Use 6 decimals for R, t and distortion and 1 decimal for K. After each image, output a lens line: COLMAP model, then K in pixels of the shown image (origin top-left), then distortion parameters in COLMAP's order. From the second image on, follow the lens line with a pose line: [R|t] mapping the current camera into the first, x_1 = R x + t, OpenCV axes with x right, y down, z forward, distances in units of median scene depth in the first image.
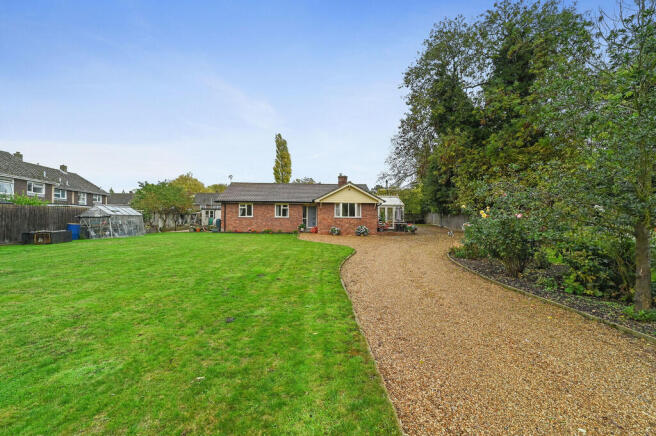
lens RADIAL K [[255.2, 0, 326.0], [0, 255.2, 216.6], [0, 0, 1]] dist [-0.011892, 0.002391]
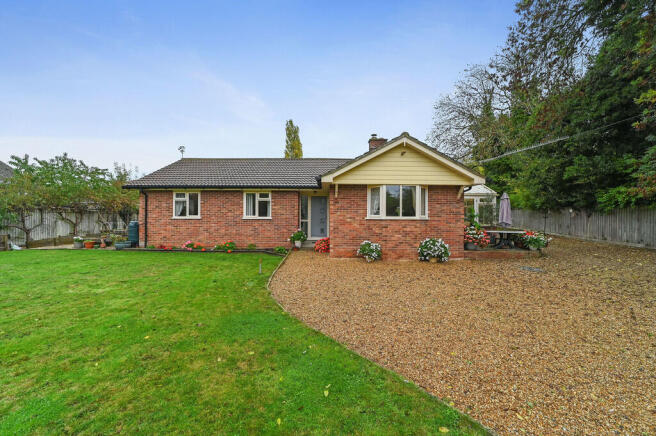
lens RADIAL K [[255.2, 0, 330.8], [0, 255.2, 219.9], [0, 0, 1]] dist [-0.011892, 0.002391]
pose [[0.998768, -0.002822, -0.049541, -0.007323], [0.003573, 0.999880, 0.015081, -0.001256], [0.049492, -0.015240, 0.998658, 0.515006]]
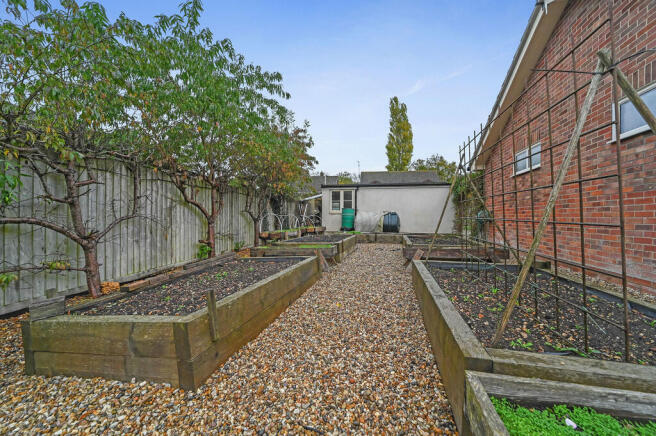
lens RADIAL K [[255.2, 0, 330.8], [0, 255.2, 215.7], [0, 0, 1]] dist [-0.011892, 0.002391]
pose [[0.954723, -0.007405, -0.297404, -0.537595], [0.009145, 0.999948, 0.004459, 0.016435], [0.297355, -0.006977, 0.954741, 0.950520]]
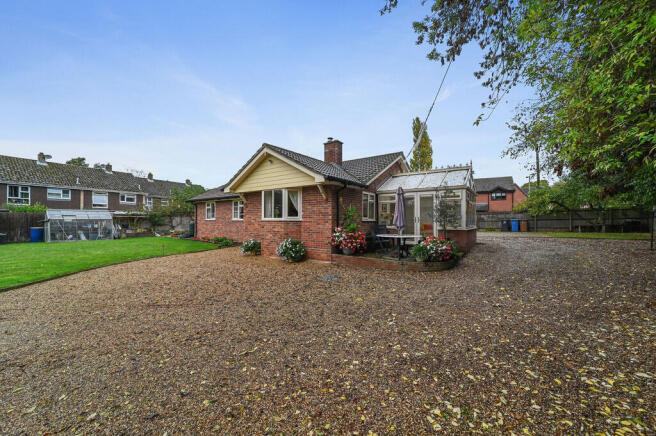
lens RADIAL K [[255.2, 0, 326.9], [0, 255.2, 218.3], [0, 0, 1]] dist [-0.011892, 0.002391]
pose [[0.771357, -0.010467, -0.636317, 0.428521], [0.011265, 0.999933, -0.002792, 0.002632], [0.636304, -0.005015, 0.771423, 0.633274]]
